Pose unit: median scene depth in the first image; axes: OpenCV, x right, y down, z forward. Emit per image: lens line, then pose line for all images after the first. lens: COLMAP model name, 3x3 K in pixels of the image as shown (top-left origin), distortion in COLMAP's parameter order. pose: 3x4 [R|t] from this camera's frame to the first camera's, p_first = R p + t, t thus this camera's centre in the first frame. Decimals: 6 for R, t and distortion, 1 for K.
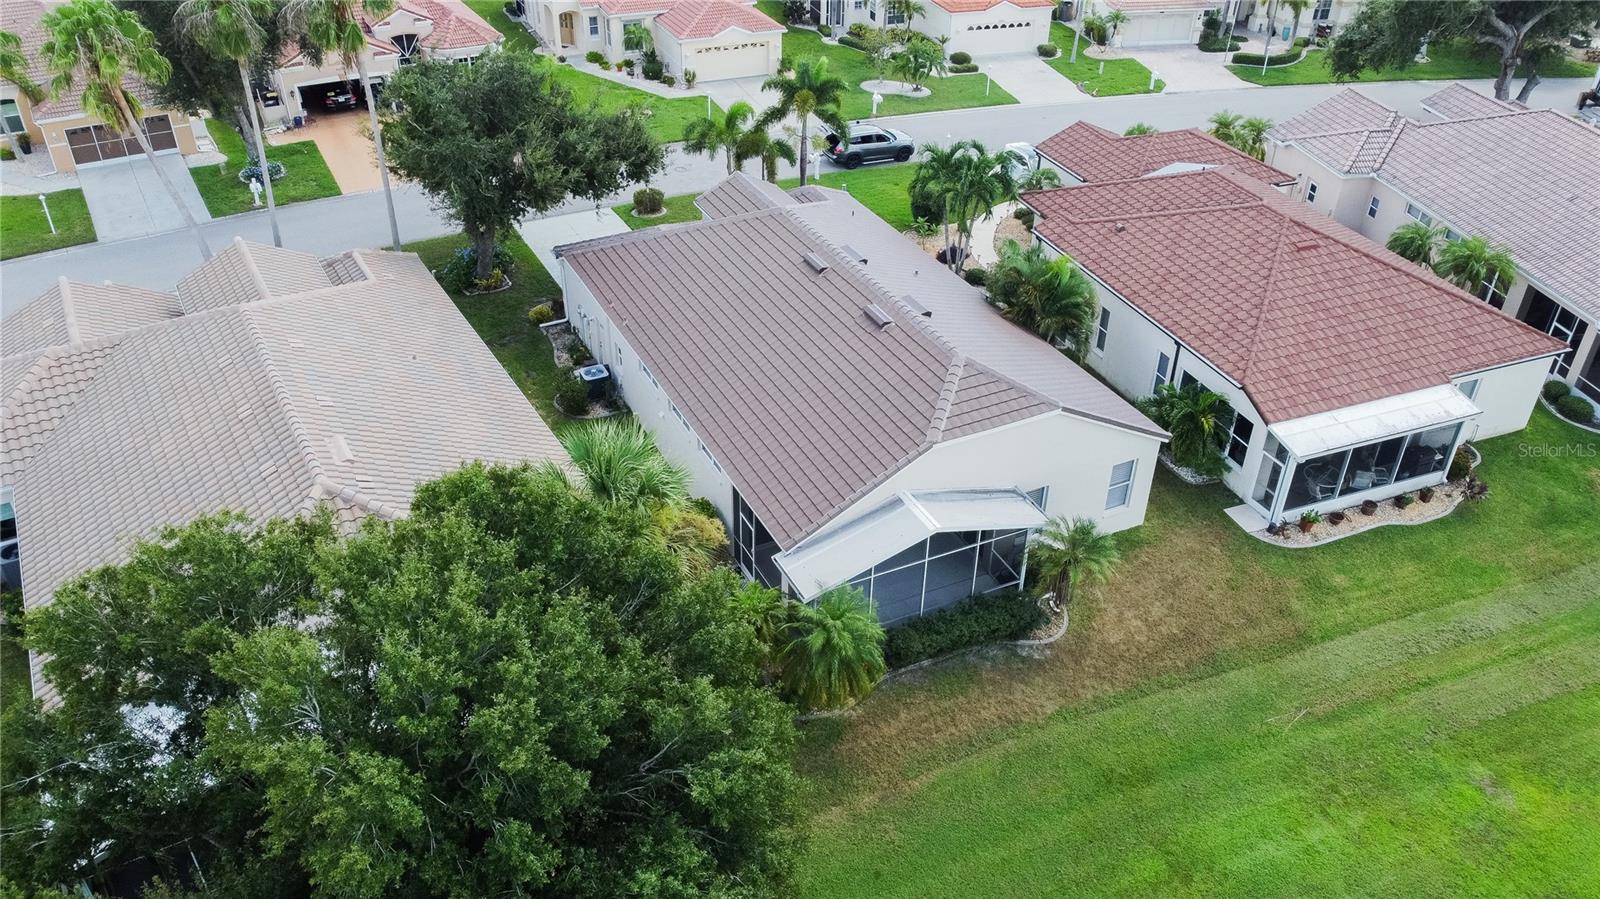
lens RADIAL K [[1217.5, 0, 800.0], [0, 1217.5, 449.5], [0, 0, 1]] dist [-0.000579, -0.005350]
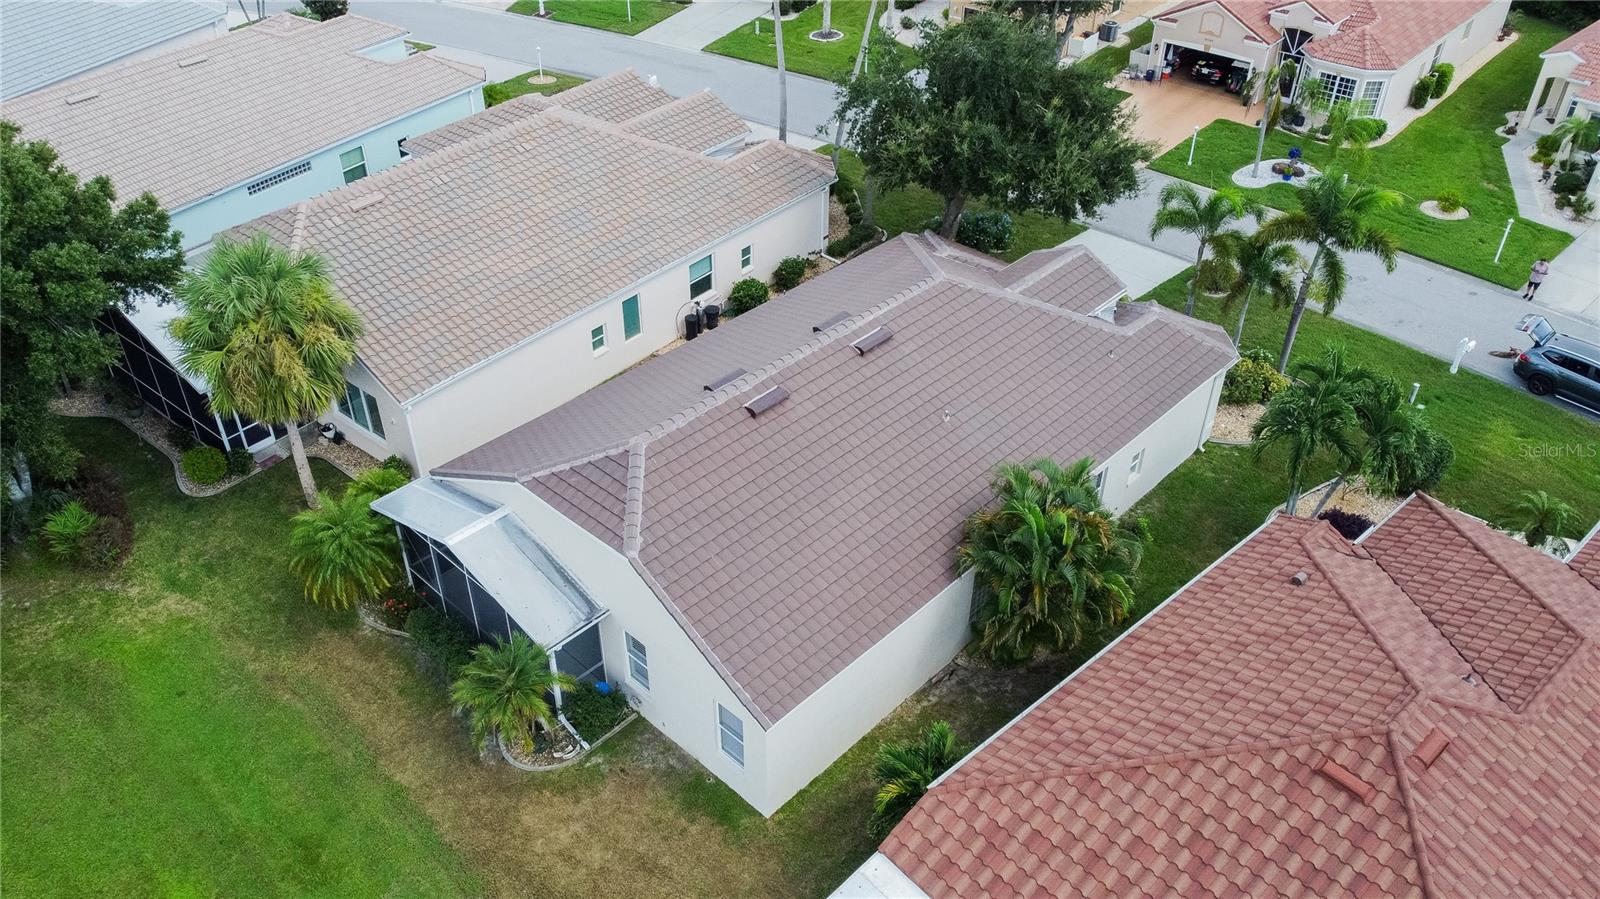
lens RADIAL K [[1217.5, 0, 800.0], [0, 1217.5, 449.5], [0, 0, 1]] dist [-0.000579, -0.005350]
pose [[0.346055, 0.548698, -0.761036, 0.715778], [-0.524554, 0.785682, 0.327944, -0.358060], [0.777874, 0.285718, 0.559711, 0.541870]]
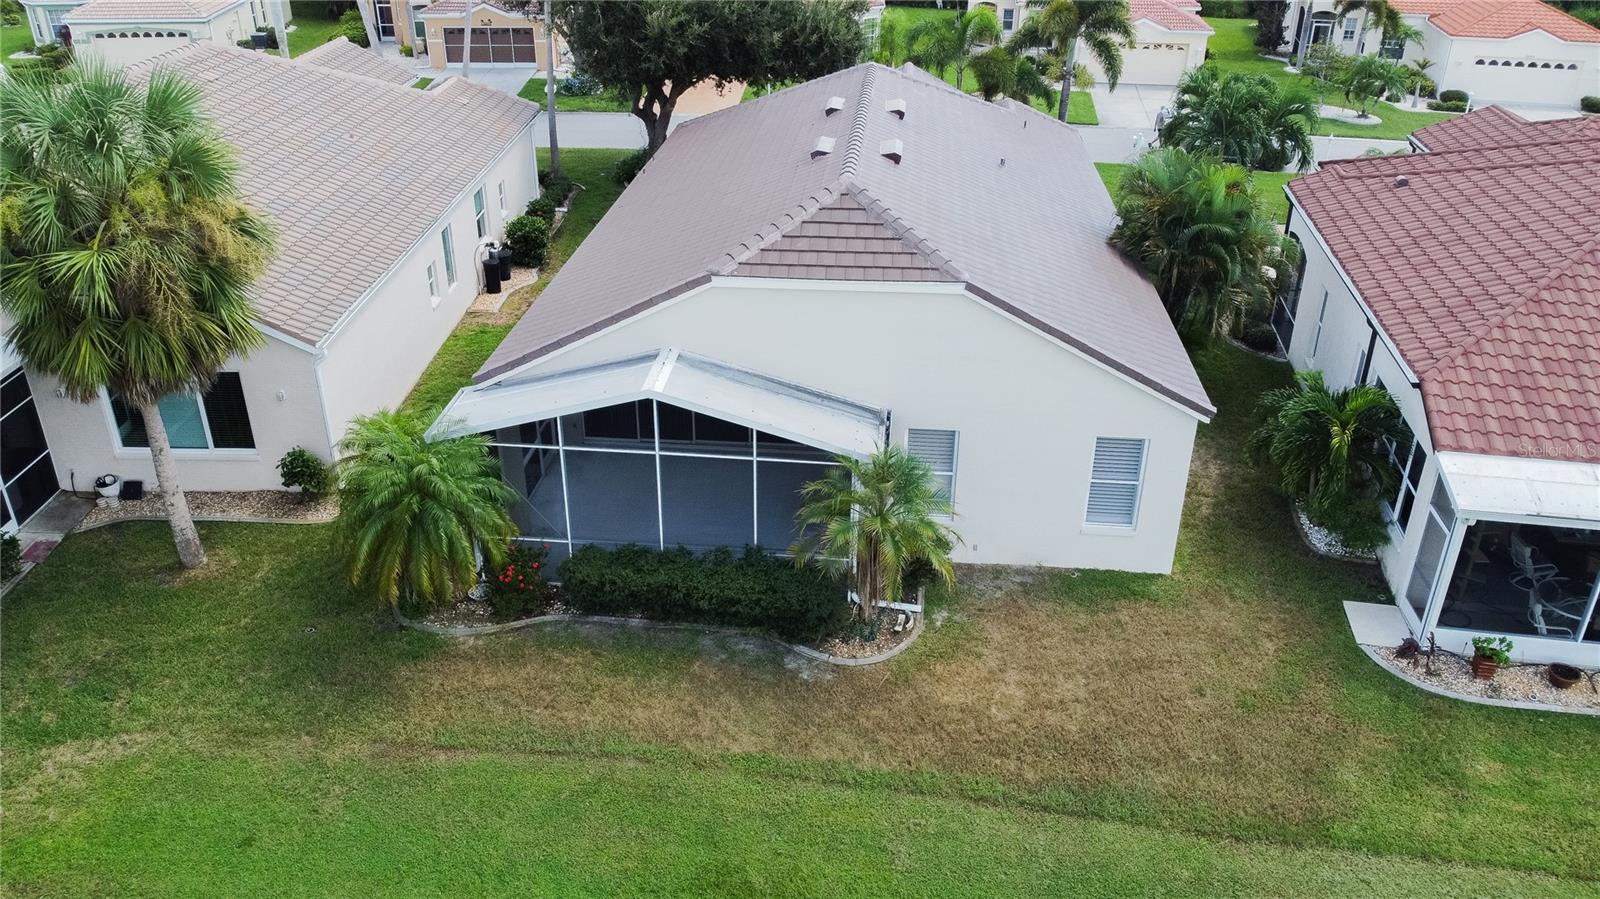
lens RADIAL K [[1217.5, 0, 800.0], [0, 1217.5, 449.5], [0, 0, 1]] dist [-0.000579, -0.005350]
pose [[0.854494, 0.232654, -0.464448, 0.383313], [-0.286112, 0.957044, -0.046981, 0.081581], [0.433567, 0.173029, 0.884353, 0.399085]]
